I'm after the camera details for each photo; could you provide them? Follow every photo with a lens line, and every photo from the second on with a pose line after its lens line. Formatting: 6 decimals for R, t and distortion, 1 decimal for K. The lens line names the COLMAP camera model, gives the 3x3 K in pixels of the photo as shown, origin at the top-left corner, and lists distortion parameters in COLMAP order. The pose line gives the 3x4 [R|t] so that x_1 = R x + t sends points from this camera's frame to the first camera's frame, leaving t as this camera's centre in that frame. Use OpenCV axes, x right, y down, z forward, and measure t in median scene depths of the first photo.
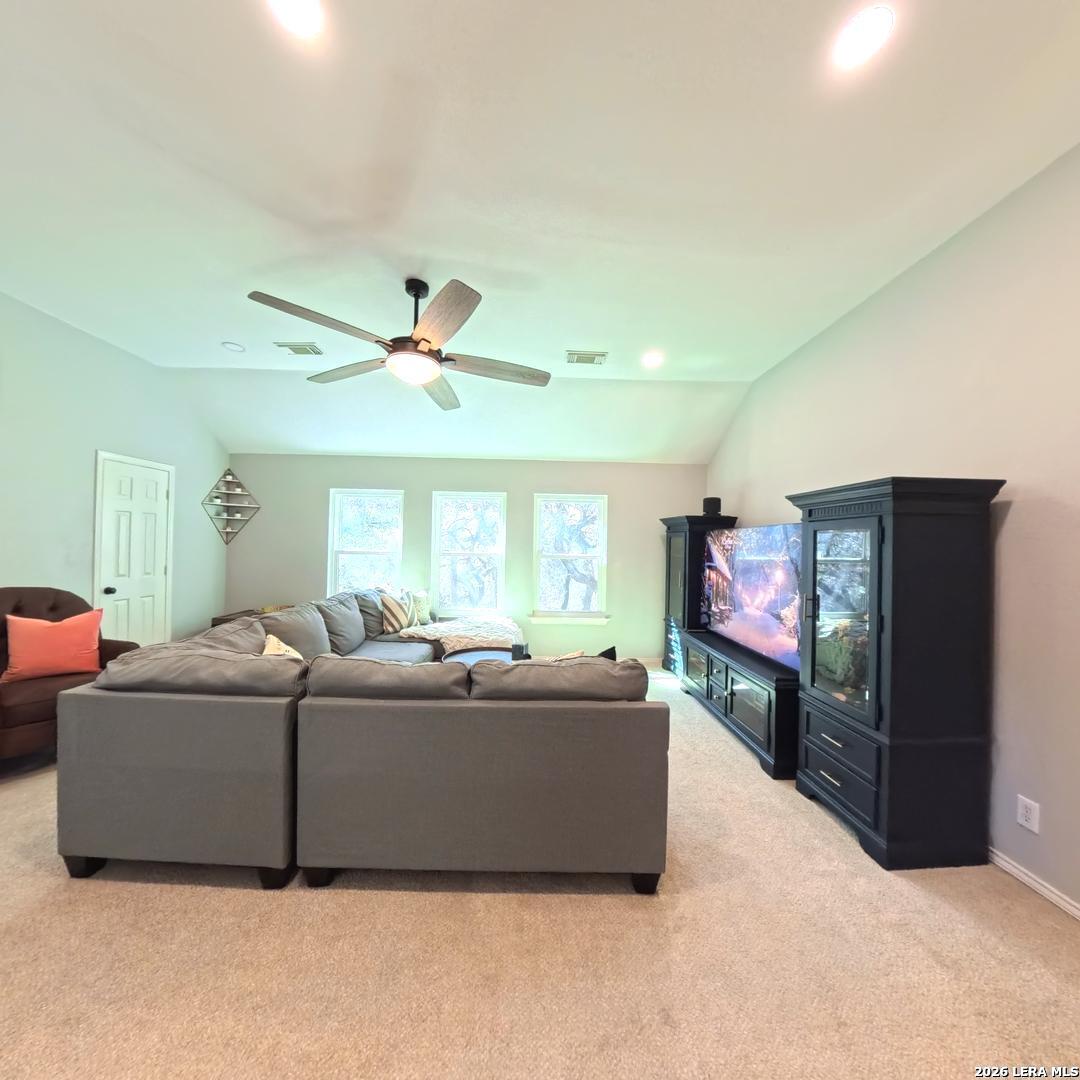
lens RADIAL K [[404.9, 0, 540.0], [0, 404.9, 540.0], [0, 0, 1]] dist [-0.024872, 0.001018]
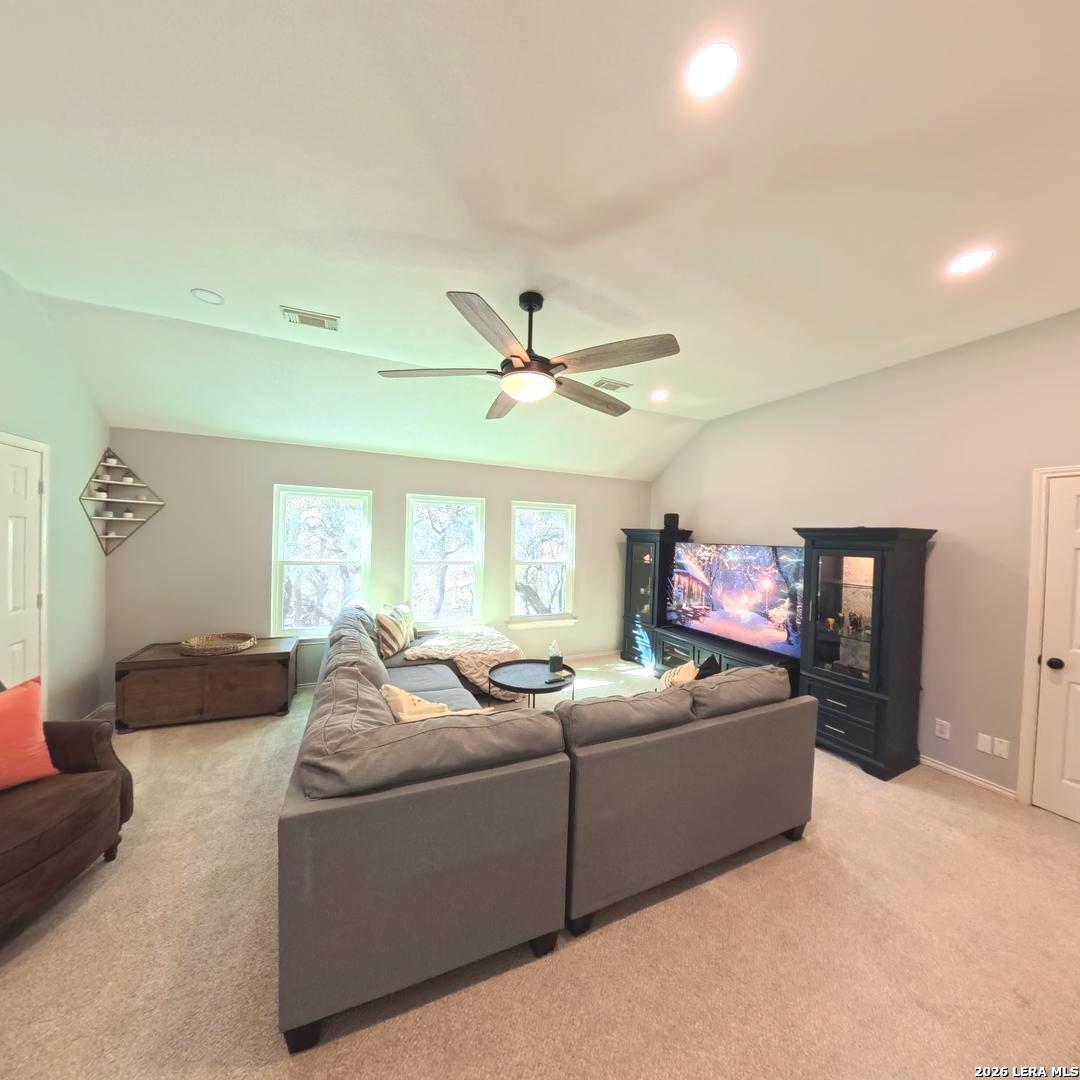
lens RADIAL K [[404.9, 0, 540.0], [0, 404.9, 540.0], [0, 0, 1]] dist [-0.024872, 0.001018]
pose [[0.917462, 0.002848, 0.397813, -0.472470], [-0.015034, 0.999508, 0.027518, -0.062740], [-0.397539, -0.031228, 0.917054, 0.069405]]
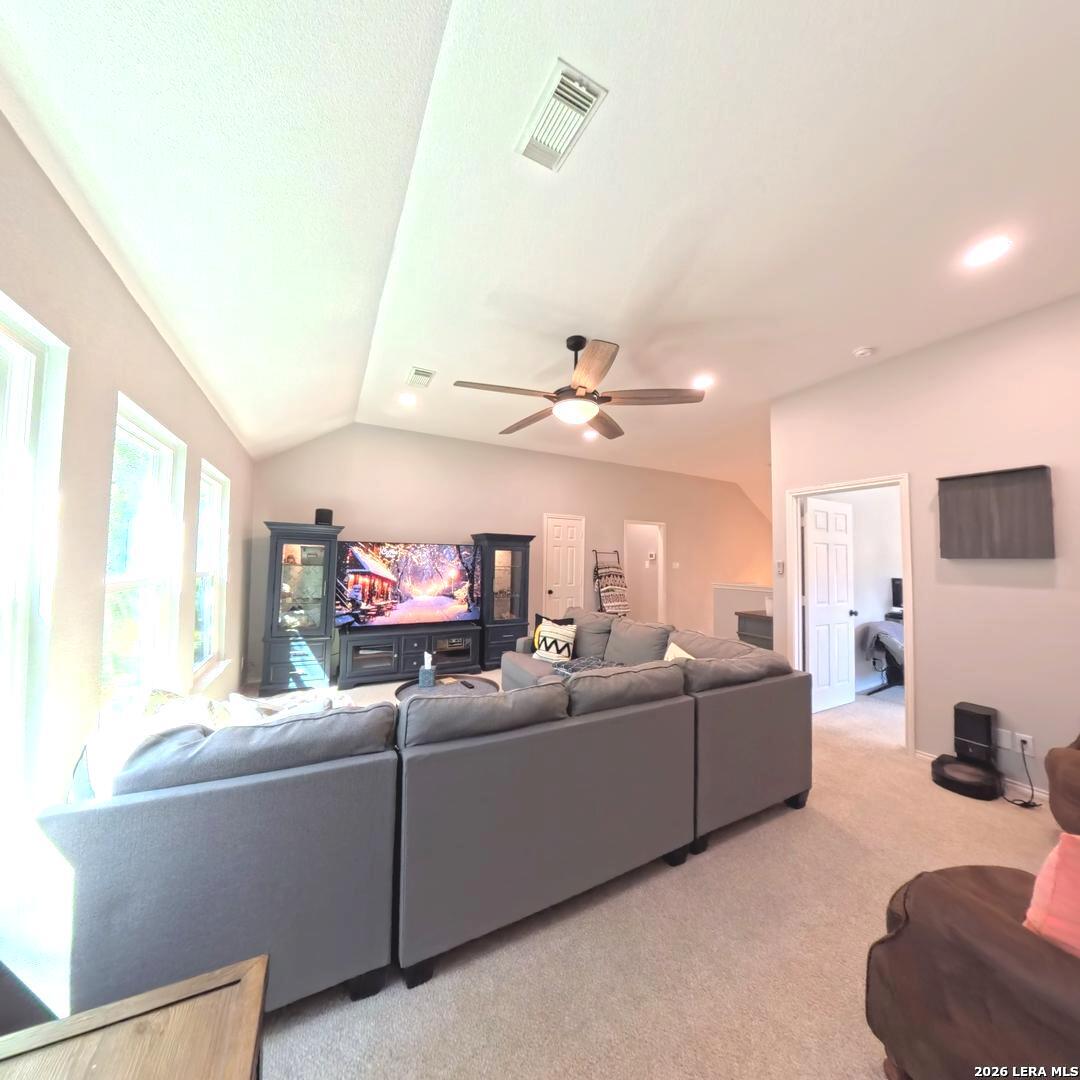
lens RADIAL K [[404.9, 0, 540.0], [0, 404.9, 540.0], [0, 0, 1]] dist [-0.024872, 0.001018]
pose [[-0.450841, 0.014212, 0.892491, -0.921590], [-0.037198, 0.998706, -0.034693, -0.007985], [-0.891829, -0.048840, -0.449729, 1.130879]]
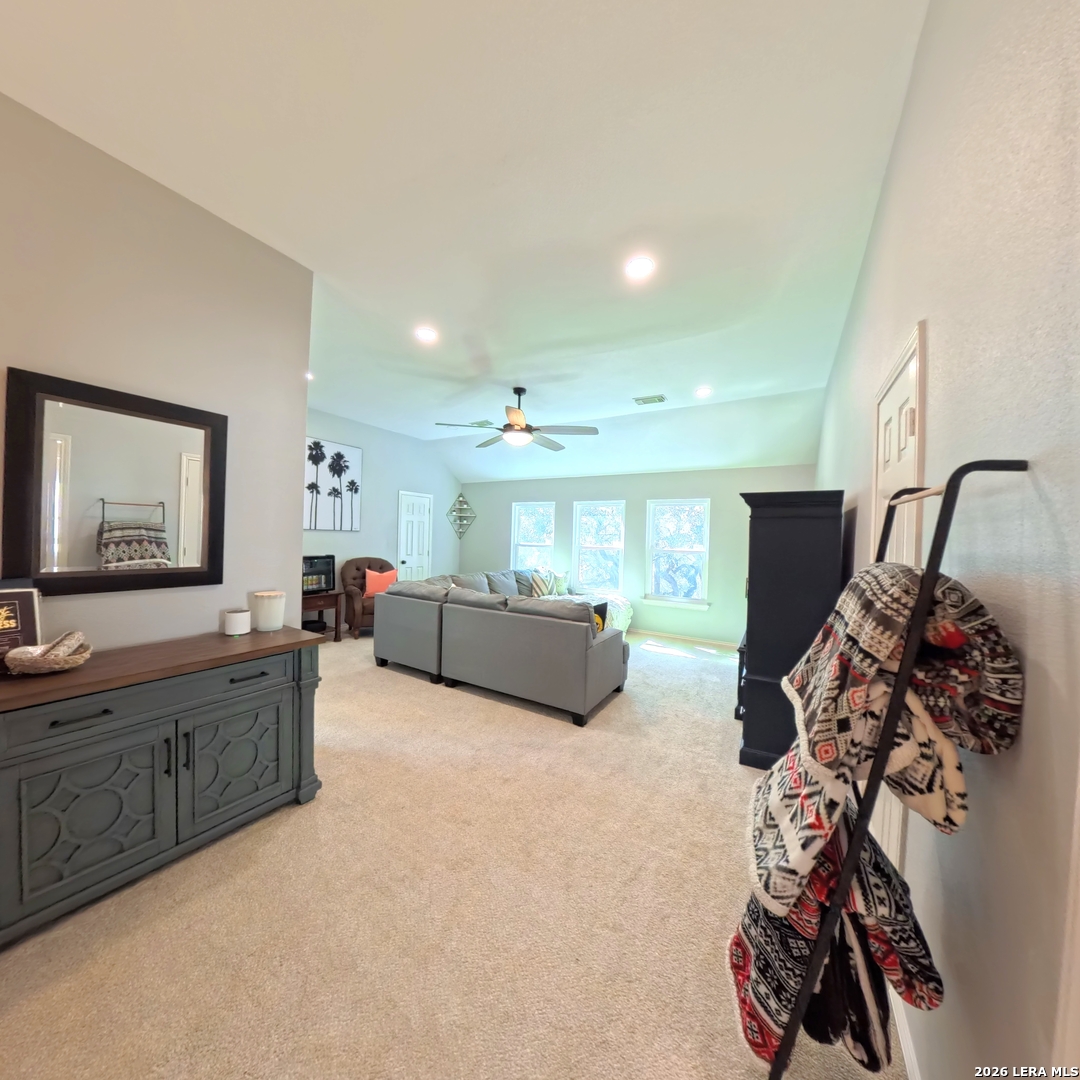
lens RADIAL K [[404.9, 0, 540.0], [0, 404.9, 540.0], [0, 0, 1]] dist [-0.024872, 0.001018]
pose [[0.847874, 0.006890, -0.530152, 0.496692], [-0.004887, 0.999975, 0.005180, 0.005155], [0.530174, -0.001801, 0.847887, -0.310472]]
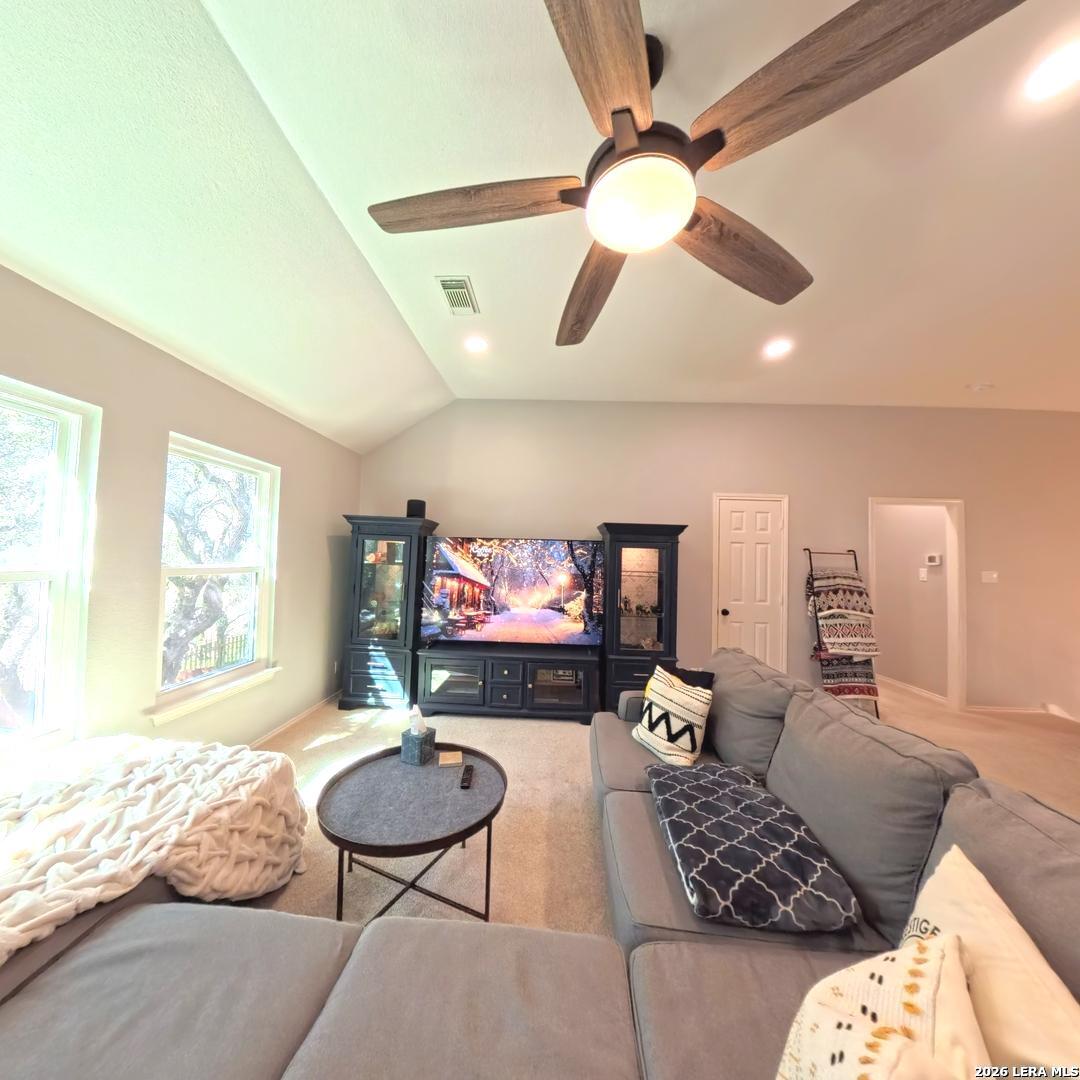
lens RADIAL K [[404.9, 0, 540.0], [0, 404.9, 540.0], [0, 0, 1]] dist [-0.024872, 0.001018]
pose [[0.066520, 0.025799, 0.997451, -0.567963], [-0.040253, 0.998921, -0.023152, -0.003041], [-0.996973, -0.038610, 0.067487, 0.759501]]
